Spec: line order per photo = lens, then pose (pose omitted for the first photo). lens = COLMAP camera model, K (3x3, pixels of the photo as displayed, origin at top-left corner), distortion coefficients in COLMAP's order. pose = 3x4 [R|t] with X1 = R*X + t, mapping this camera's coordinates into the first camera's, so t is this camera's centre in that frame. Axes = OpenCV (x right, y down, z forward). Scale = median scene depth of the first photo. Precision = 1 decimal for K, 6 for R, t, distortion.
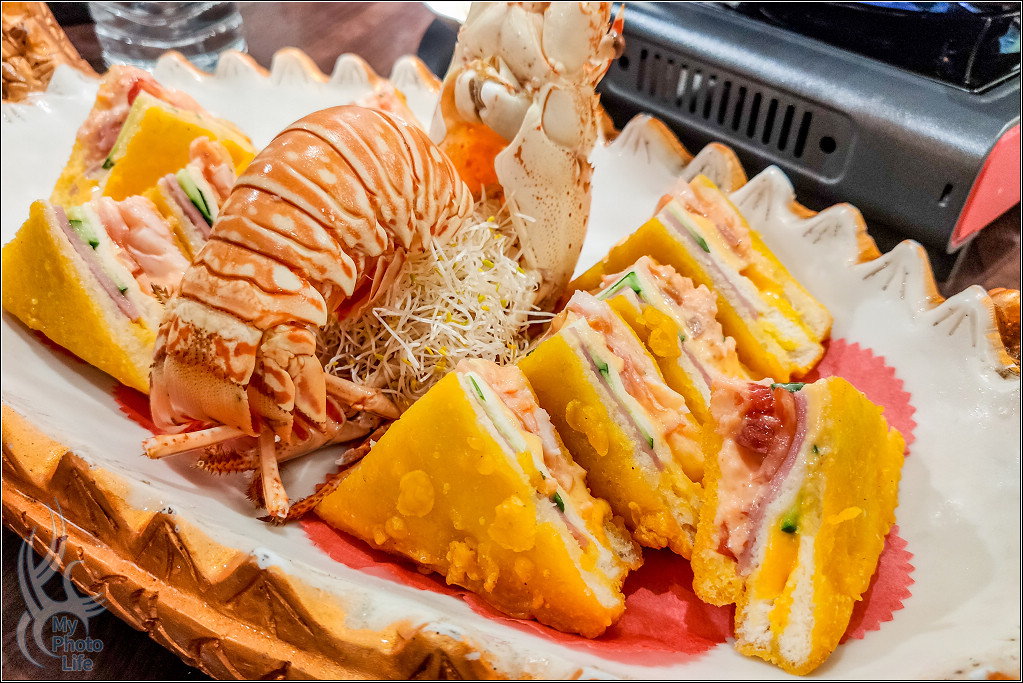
lens RADIAL K [[774.6, 0, 505.9], [0, 774.6, 342.3], [0, 0, 1]] dist [0.025125, -0.030017]
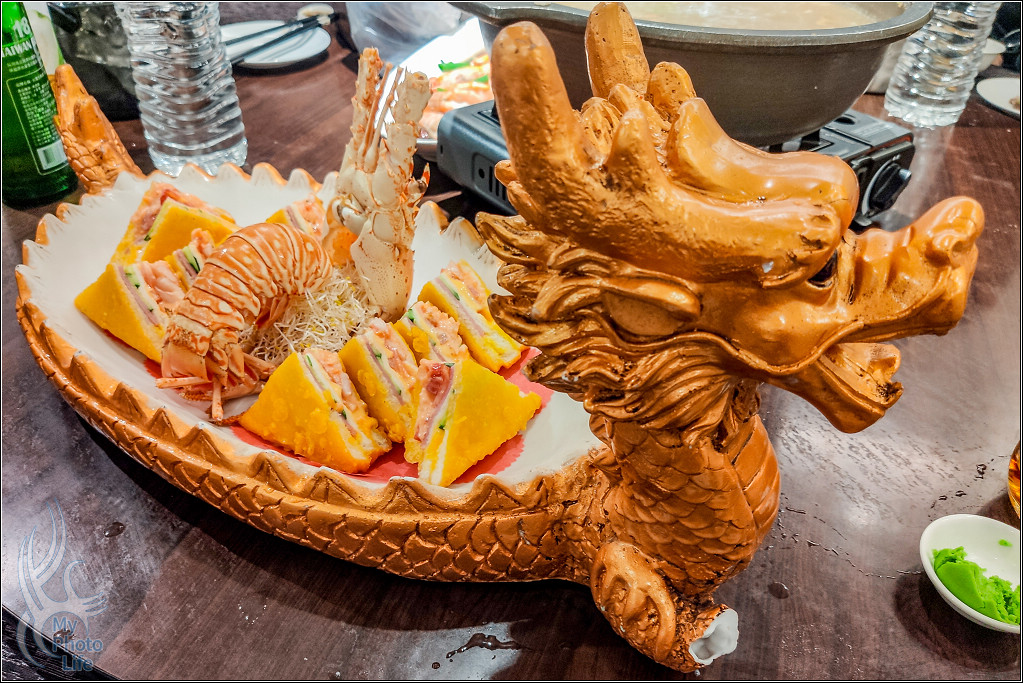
lens RADIAL K [[774.6, 0, 518.2], [0, 774.6, 342.4], [0, 0, 1]] dist [0.025125, -0.030017]
pose [[0.999132, 0.034109, -0.023922, 0.516096], [-0.034991, 0.998684, -0.037482, 0.059765], [0.022612, 0.038287, 0.999011, -0.998454]]
